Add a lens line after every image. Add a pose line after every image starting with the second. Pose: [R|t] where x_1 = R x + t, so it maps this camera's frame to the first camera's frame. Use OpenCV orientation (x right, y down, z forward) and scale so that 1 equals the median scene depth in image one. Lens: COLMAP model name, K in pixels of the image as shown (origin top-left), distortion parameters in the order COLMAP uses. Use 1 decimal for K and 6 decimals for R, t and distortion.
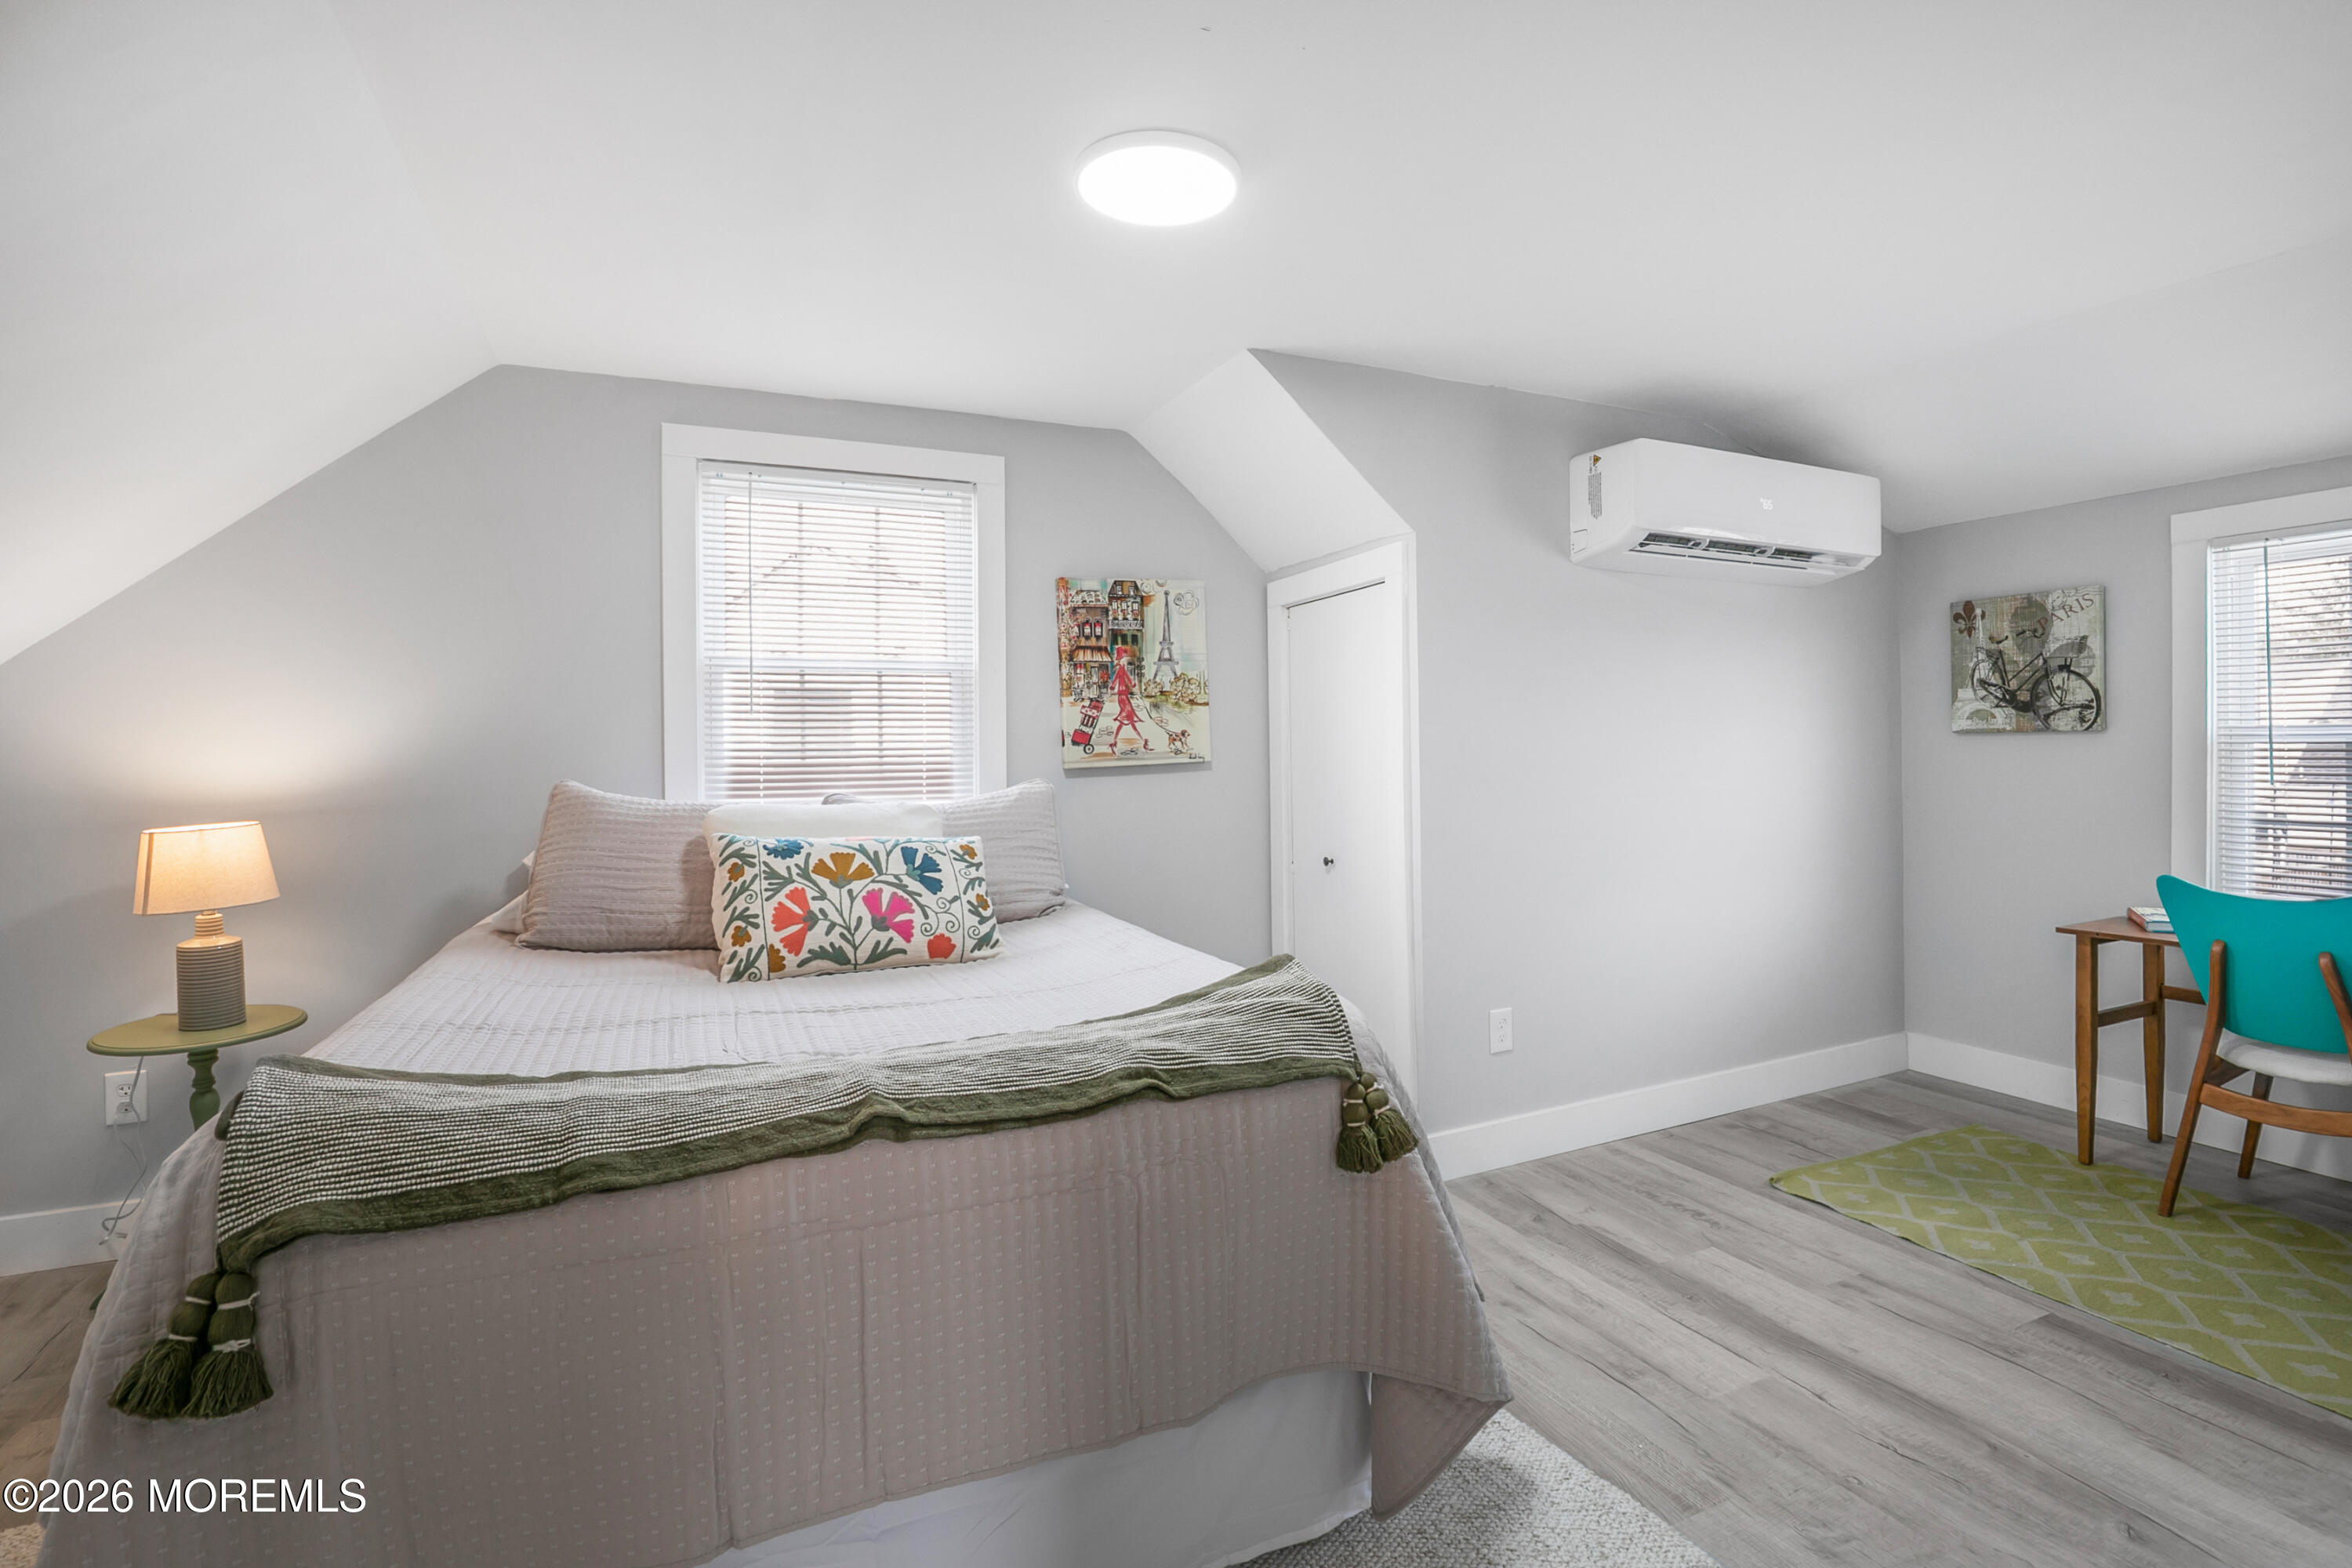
lens RADIAL K [[1088.0, 0, 1181.3], [0, 1088.0, 769.8], [0, 0, 1]] dist [-0.036716, 0.007484]
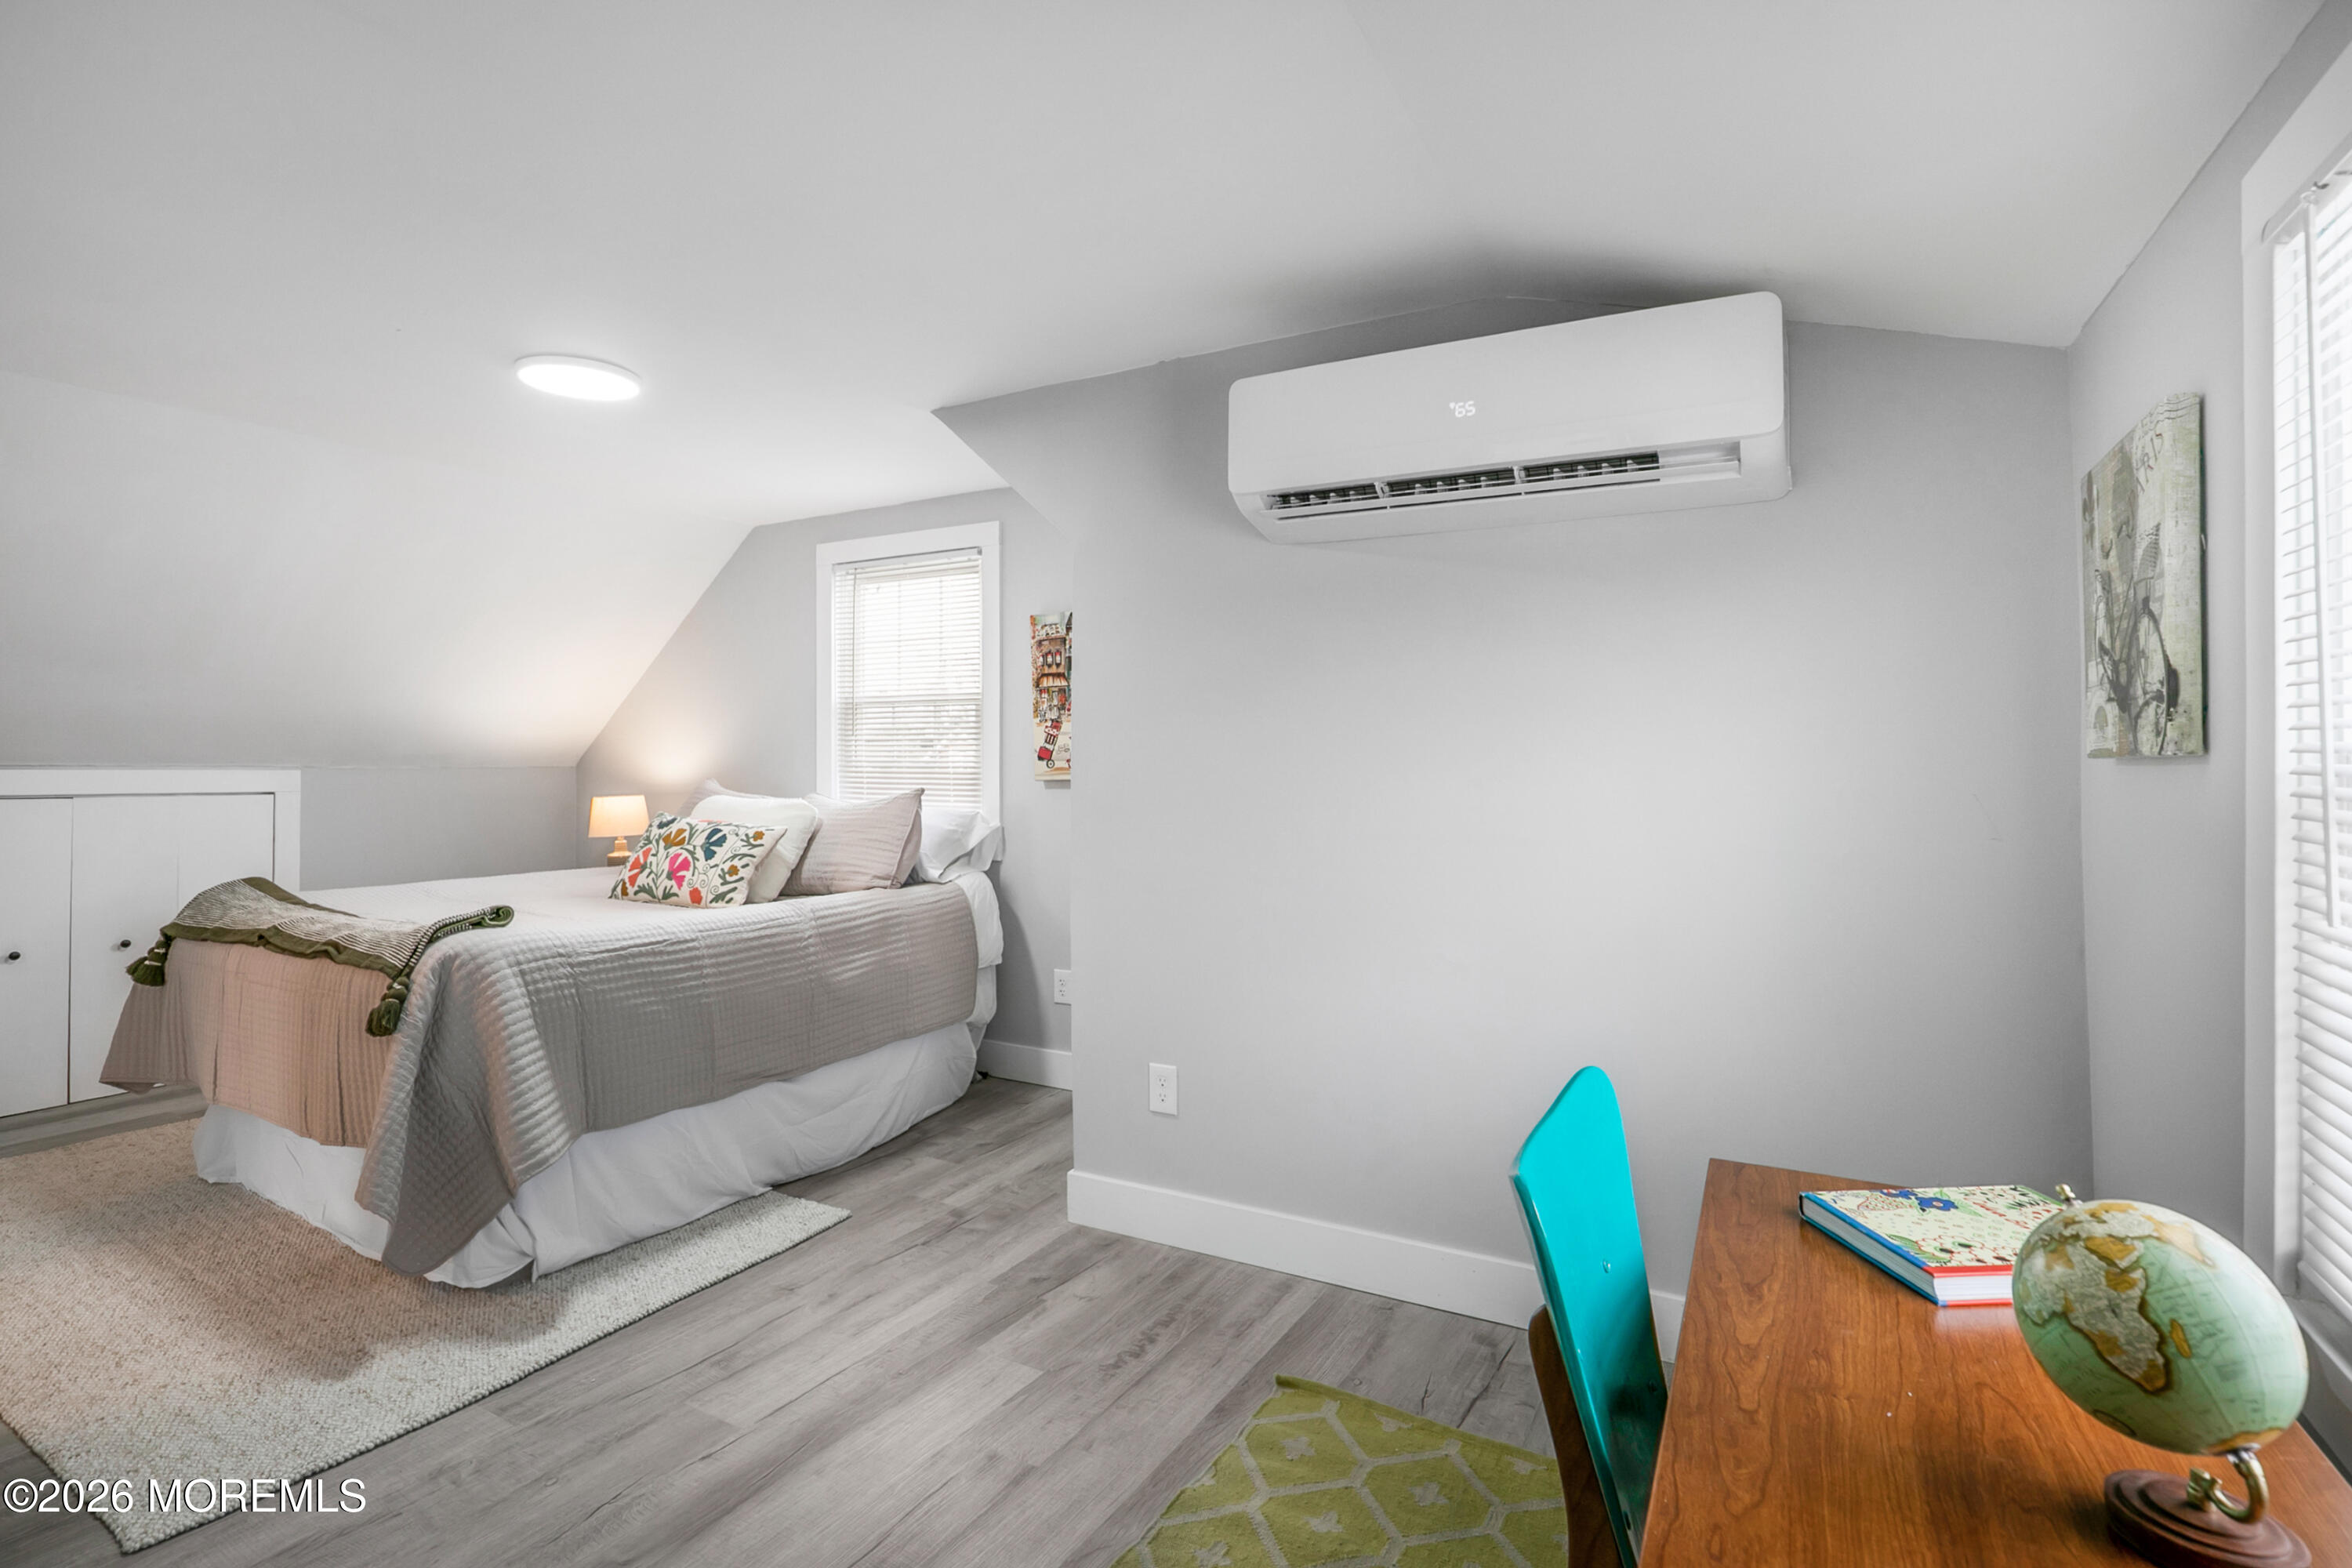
lens RADIAL K [[1088.0, 0, 1180.3], [0, 1088.0, 776.6], [0, 0, 1]] dist [-0.036716, 0.007484]
pose [[0.601167, 0.023576, -0.798775, 0.911770], [-0.024611, 0.999637, 0.010982, -0.021828], [0.798744, 0.013057, 0.601529, 0.431043]]
